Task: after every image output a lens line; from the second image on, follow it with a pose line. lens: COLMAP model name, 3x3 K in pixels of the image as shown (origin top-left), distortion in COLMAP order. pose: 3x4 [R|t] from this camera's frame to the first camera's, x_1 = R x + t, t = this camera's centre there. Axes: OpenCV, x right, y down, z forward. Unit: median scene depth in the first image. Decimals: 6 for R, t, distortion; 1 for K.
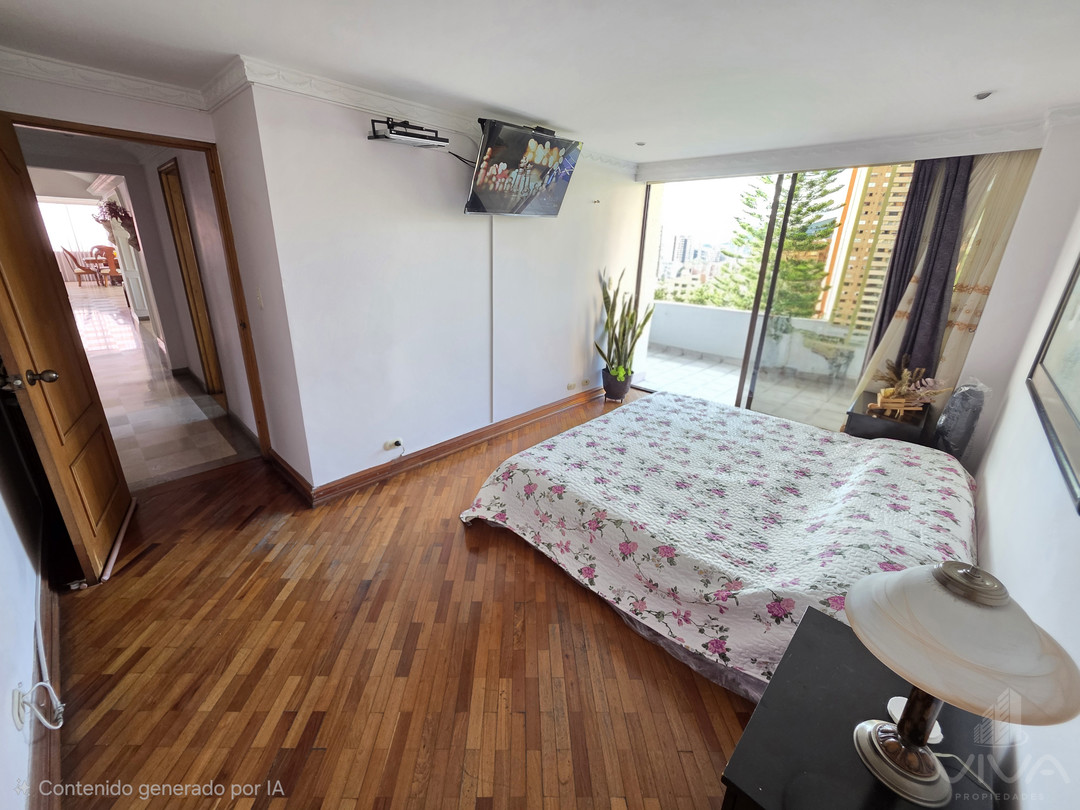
lens RADIAL K [[431.5, 0, 531.4], [0, 431.5, 391.8], [0, 0, 1]] dist [0.003190, 0.000115]
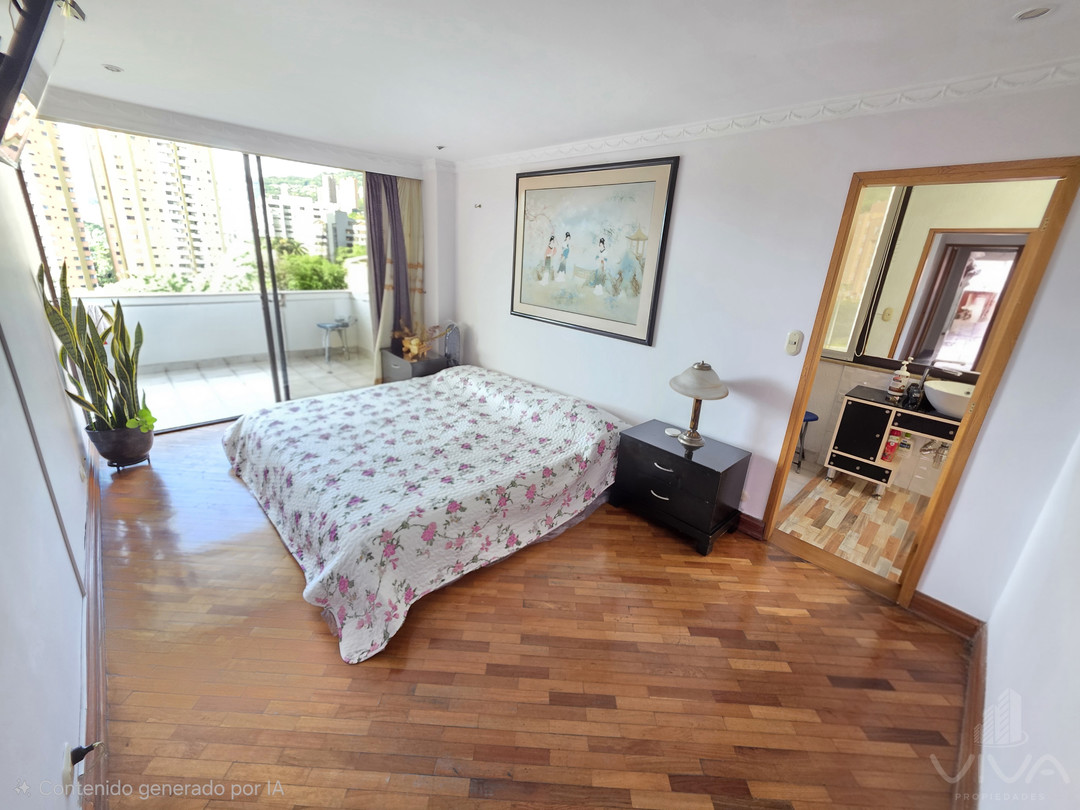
lens RADIAL K [[431.5, 0, 531.4], [0, 431.5, 391.8], [0, 0, 1]] dist [0.003190, 0.000115]
pose [[0.050224, -0.333580, 0.941383, -0.671653], [0.272183, 0.911466, 0.308457, -0.226774], [-0.960934, 0.240737, 0.136573, 0.593053]]
